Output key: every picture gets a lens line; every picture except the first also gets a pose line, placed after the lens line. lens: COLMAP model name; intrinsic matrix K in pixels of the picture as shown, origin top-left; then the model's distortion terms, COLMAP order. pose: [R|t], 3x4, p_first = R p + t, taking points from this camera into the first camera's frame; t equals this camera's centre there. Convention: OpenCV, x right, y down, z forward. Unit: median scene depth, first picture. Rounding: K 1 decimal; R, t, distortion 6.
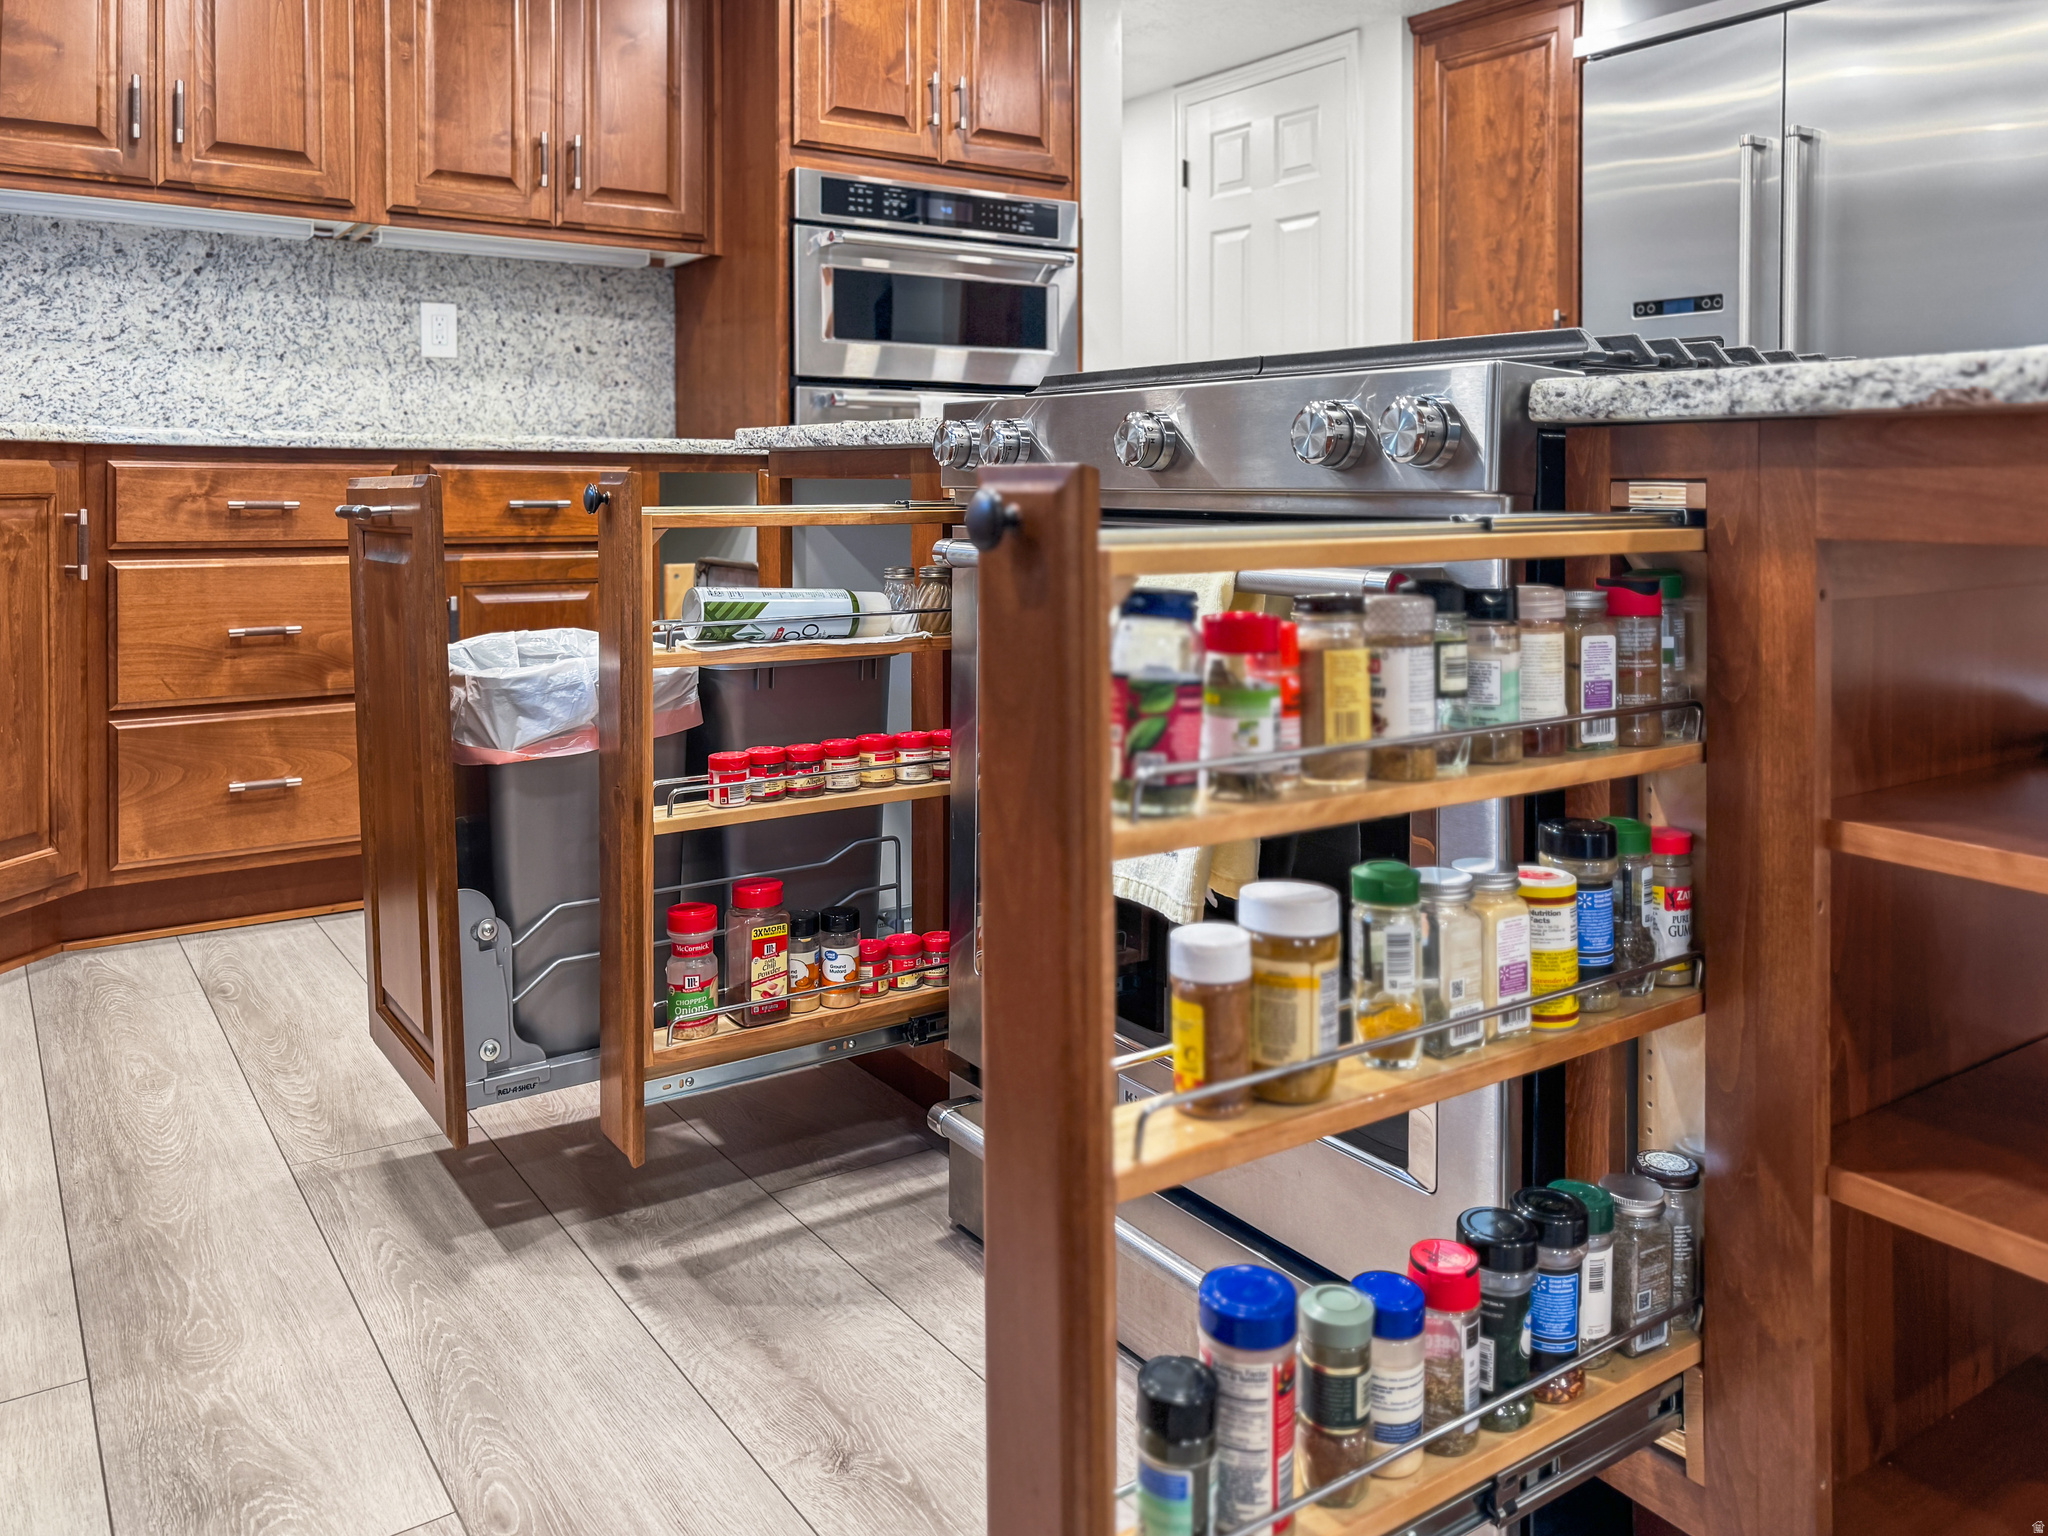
lens RADIAL K [[1788.6, 0, 1023.1], [0, 1788.6, 769.1], [0, 0, 1]] dist [-0.062068, 0.019584]
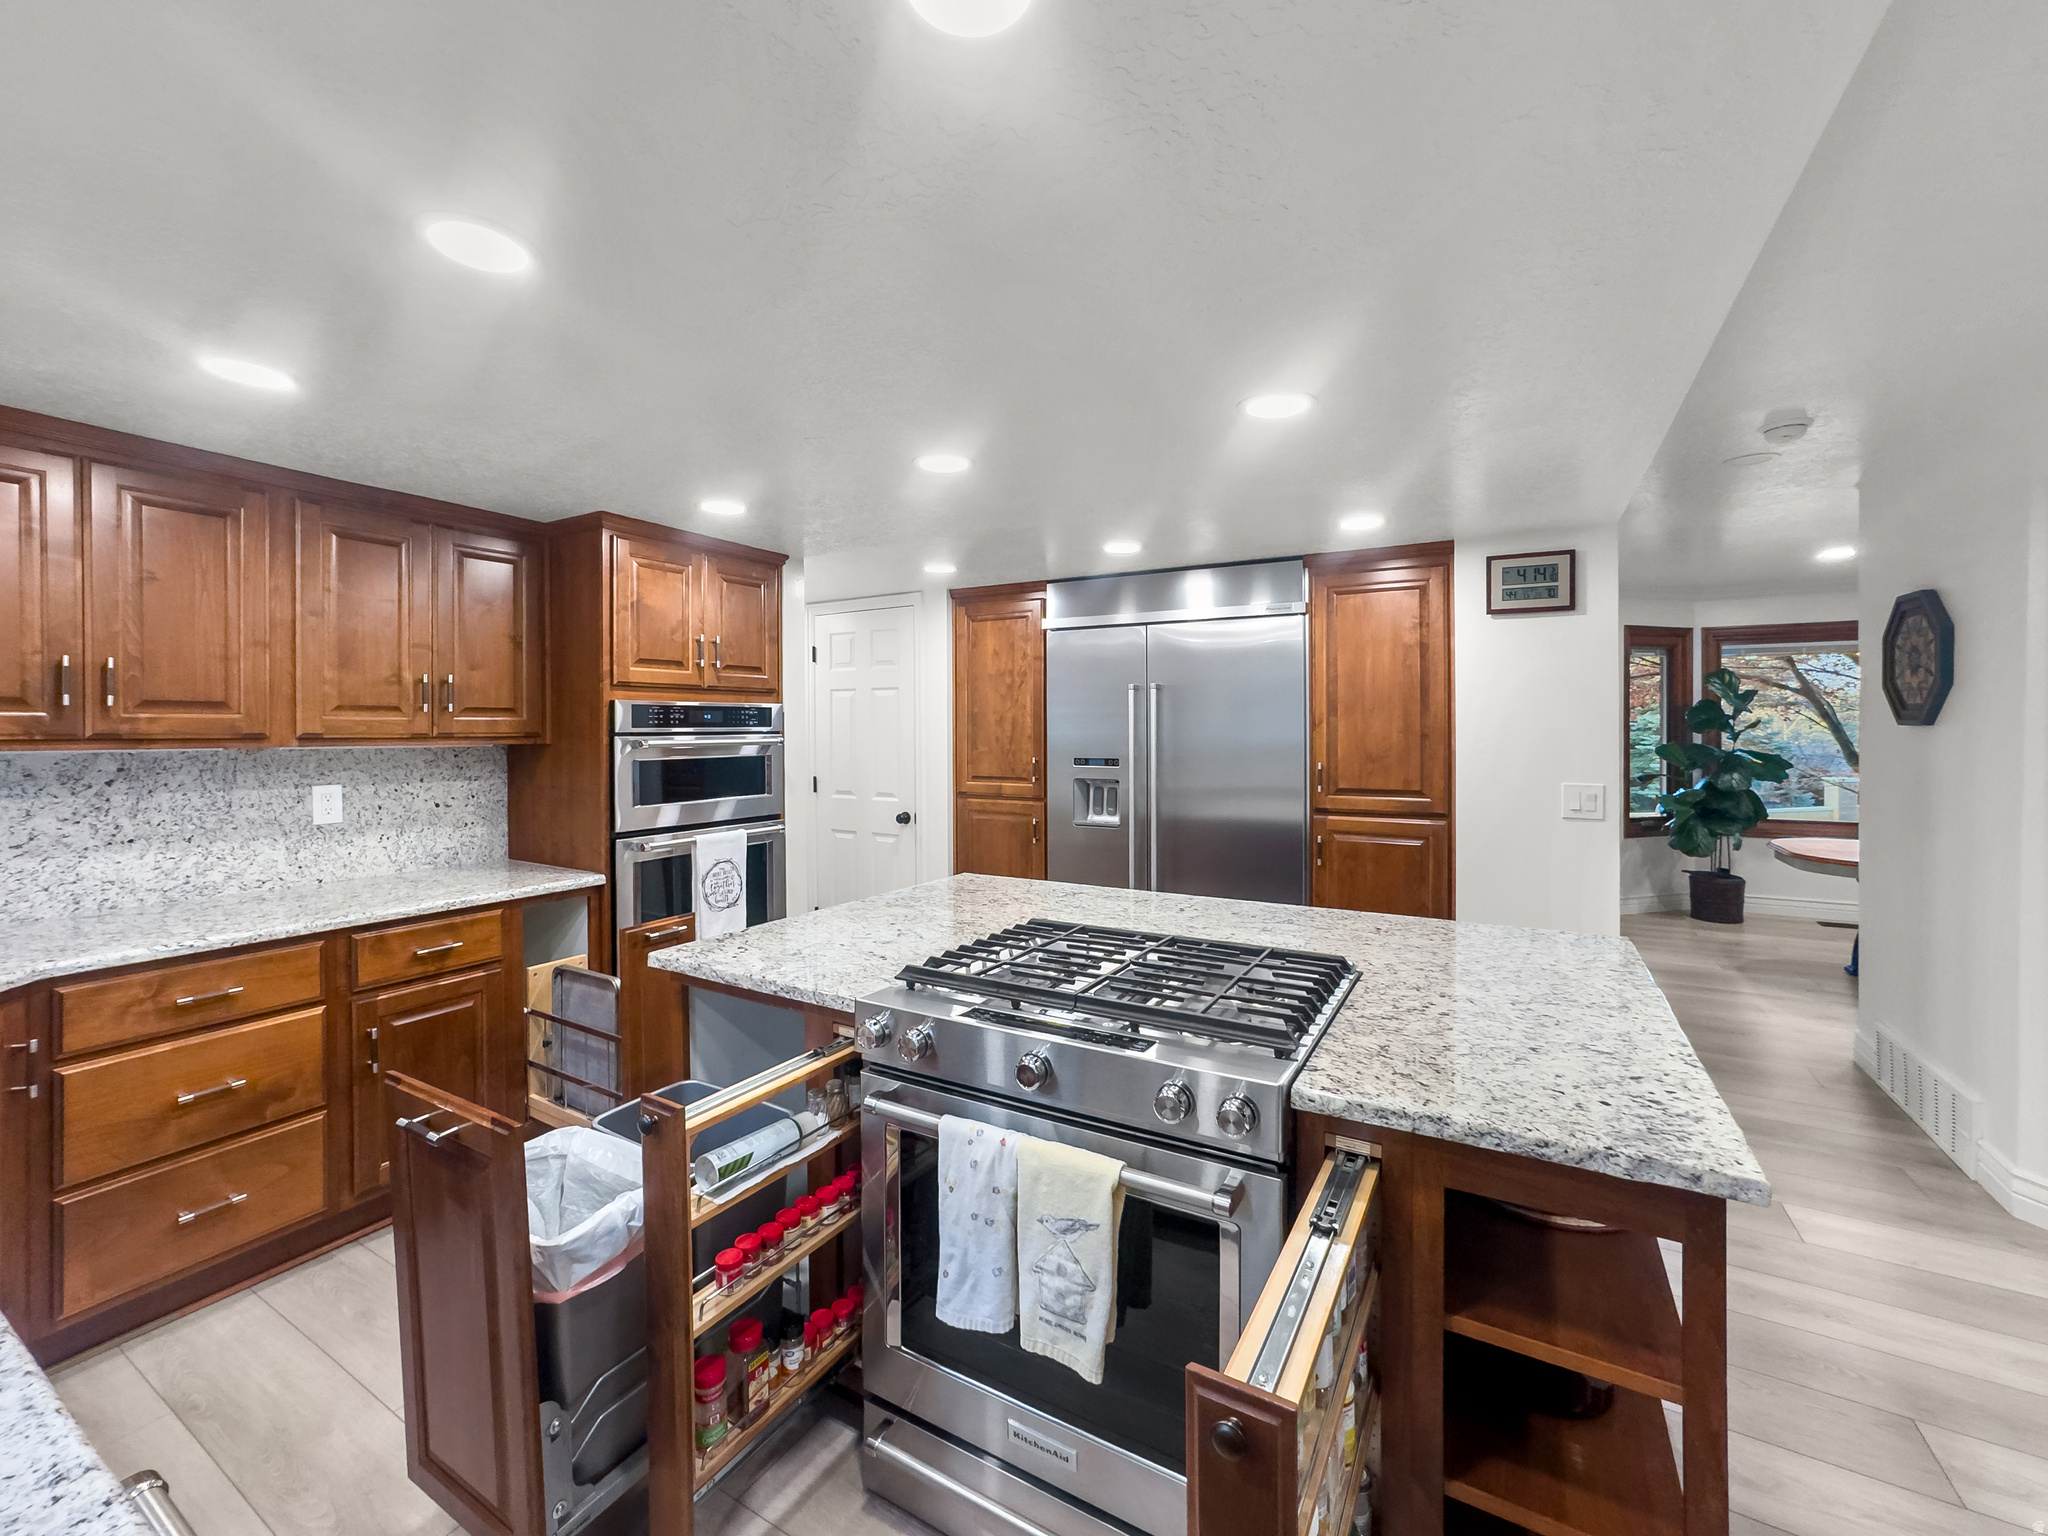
lens RADIAL K [[961.5, 0, 1033.2], [0, 961.5, 750.3], [0, 0, 1]] dist [-0.030422, 0.008224]
pose [[0.883203, -0.019652, 0.468580, -0.198897], [0.035665, 0.999043, -0.025323, -0.262862], [-0.467633, 0.039077, 0.883058, 0.098991]]
